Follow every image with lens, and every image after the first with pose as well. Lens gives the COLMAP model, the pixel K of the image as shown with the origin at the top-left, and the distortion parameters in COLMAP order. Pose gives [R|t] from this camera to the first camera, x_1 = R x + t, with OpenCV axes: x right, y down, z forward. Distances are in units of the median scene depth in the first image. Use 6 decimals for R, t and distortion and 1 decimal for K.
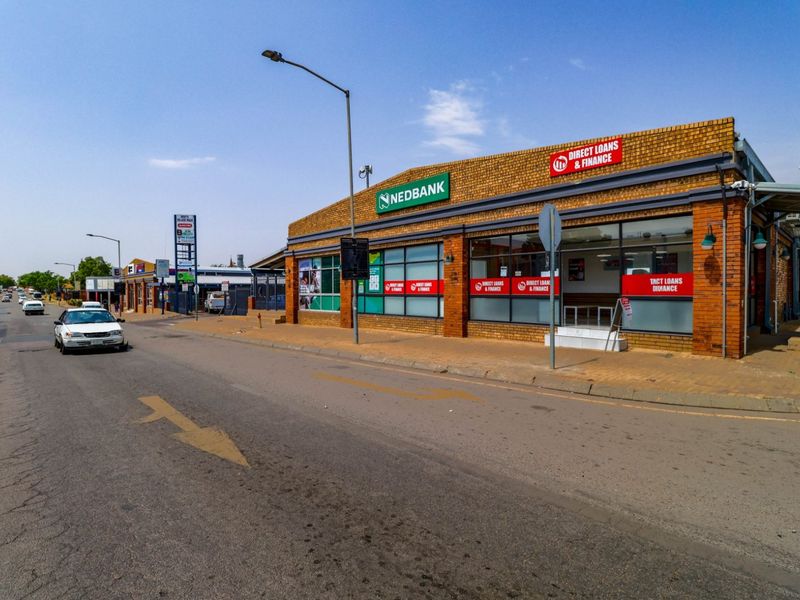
lens RADIAL K [[428.8, 0, 401.4], [0, 428.8, 294.2], [0, 0, 1]] dist [-0.000238, -0.011616]
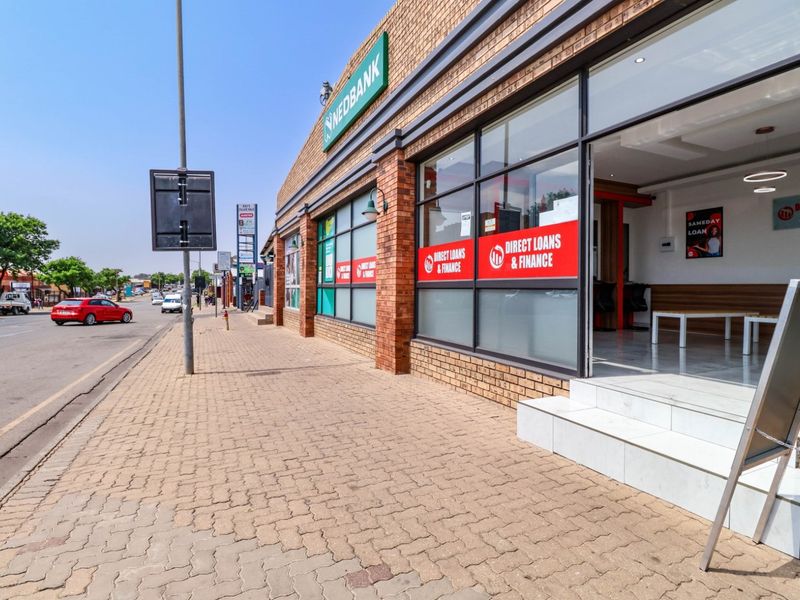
lens RADIAL K [[428.8, 0, 401.4], [0, 428.8, 294.2], [0, 0, 1]] dist [-0.000238, -0.011616]
pose [[0.952402, 0.013266, -0.304556, 0.247077], [-0.012594, 0.999912, 0.004171, 0.010648], [0.304584, -0.000137, 0.952485, 0.476786]]
